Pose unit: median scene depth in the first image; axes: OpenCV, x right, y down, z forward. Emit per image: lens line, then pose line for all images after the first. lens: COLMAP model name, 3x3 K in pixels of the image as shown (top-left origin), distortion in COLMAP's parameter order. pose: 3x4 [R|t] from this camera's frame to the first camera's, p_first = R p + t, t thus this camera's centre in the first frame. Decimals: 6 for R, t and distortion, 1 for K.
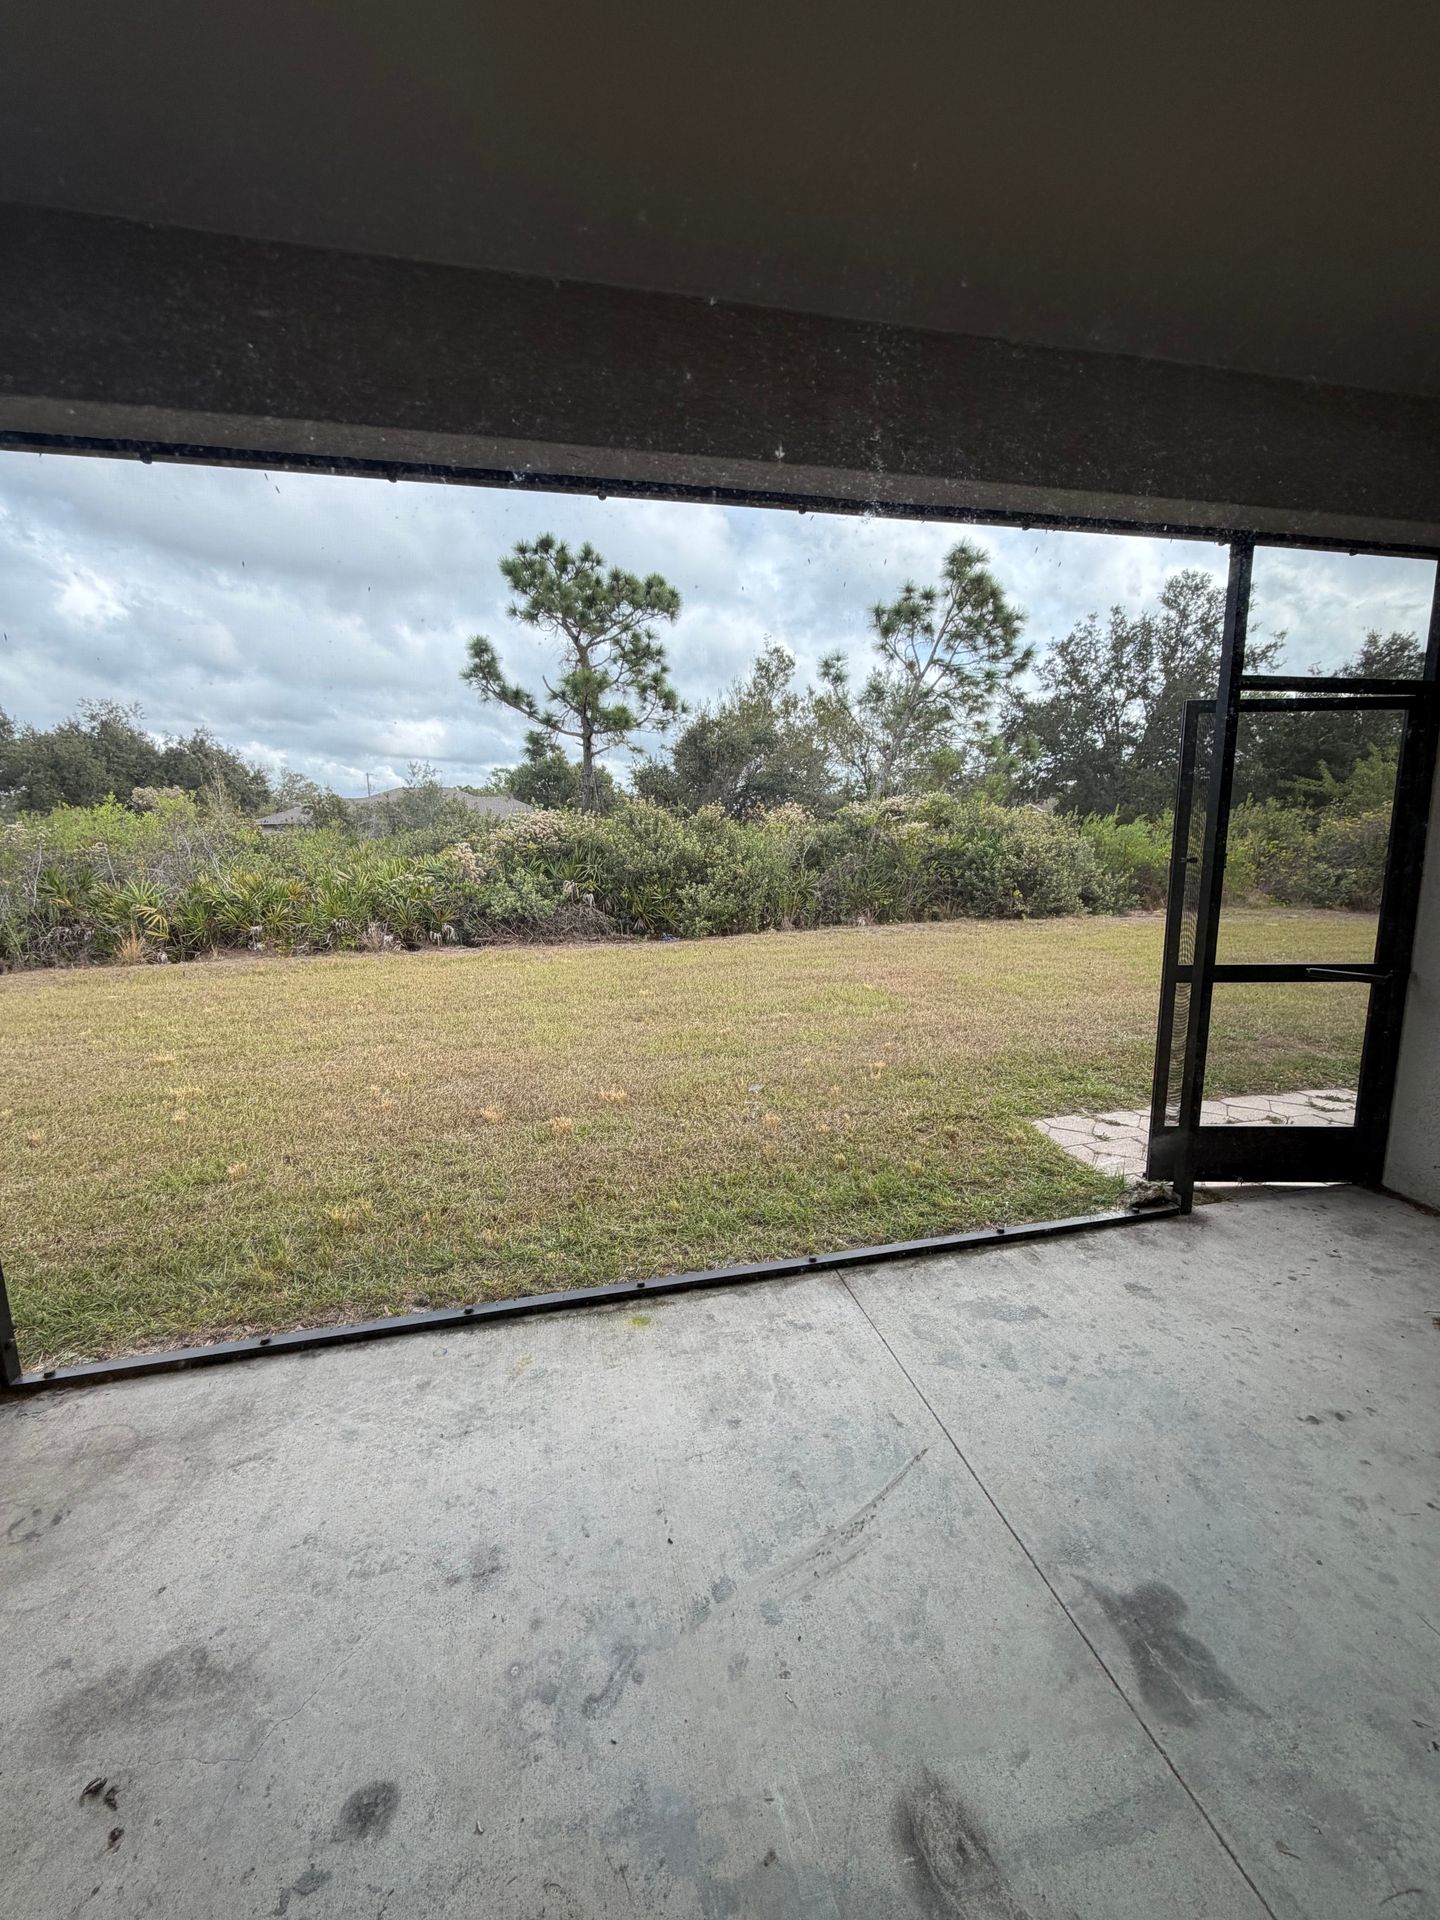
lens RADIAL K [[773.0, 0, 720.9], [0, 773.0, 958.4], [0, 0, 1]] dist [-0.001127, 0.001417]
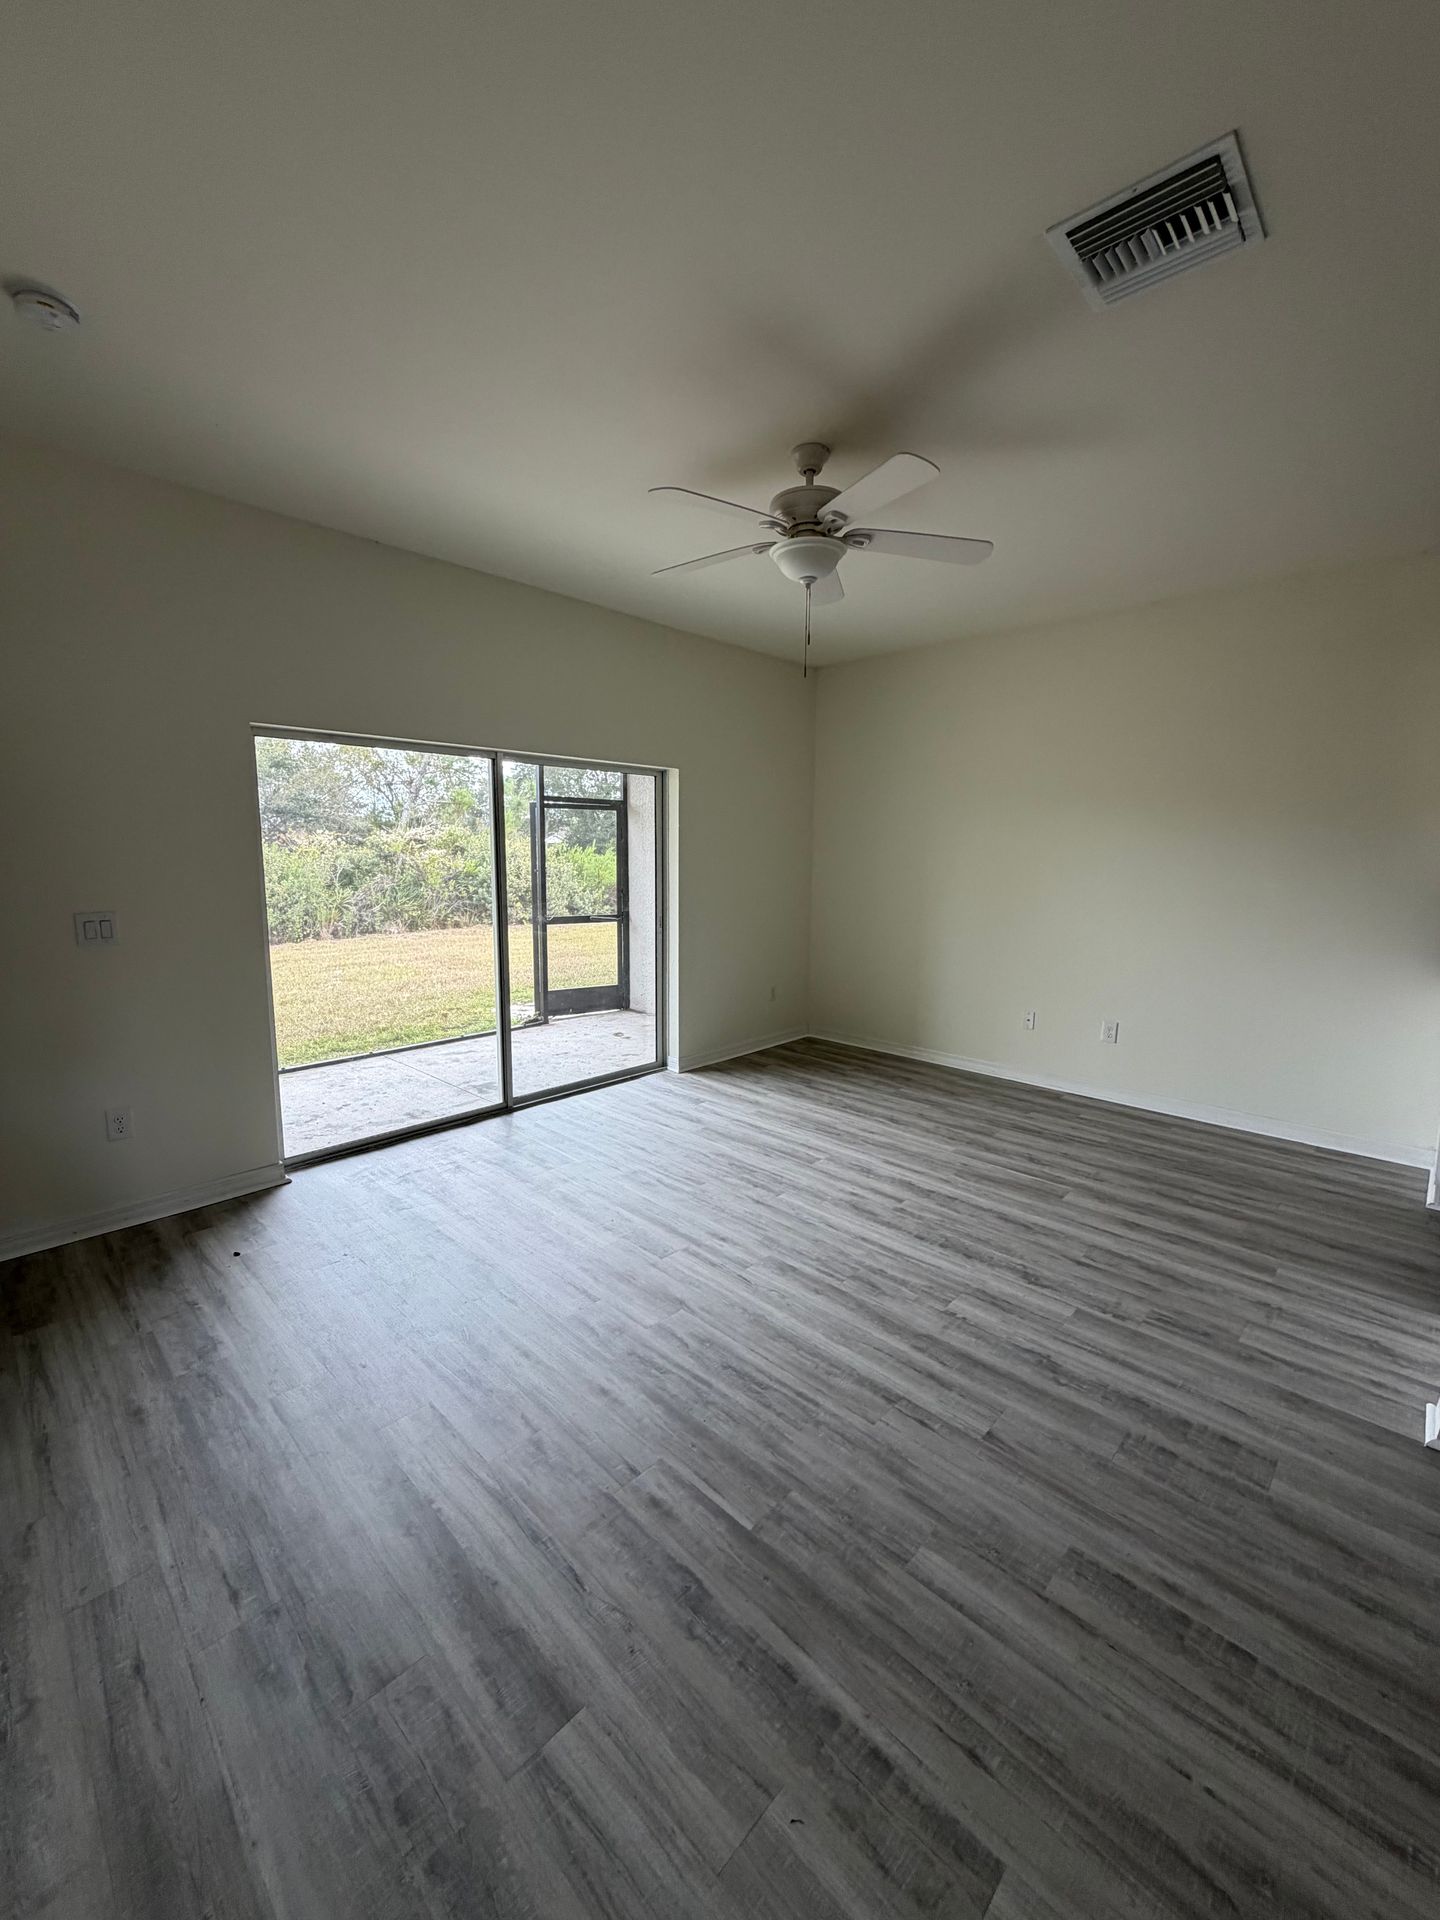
lens RADIAL K [[773.0, 0, 722.4], [0, 773.0, 955.3], [0, 0, 1]] dist [-0.001127, 0.001417]
pose [[0.838213, -0.052744, 0.542787, -0.045420], [0.073397, 0.997167, -0.016448, 0.048009], [-0.540382, 0.053626, 0.839709, -0.285517]]
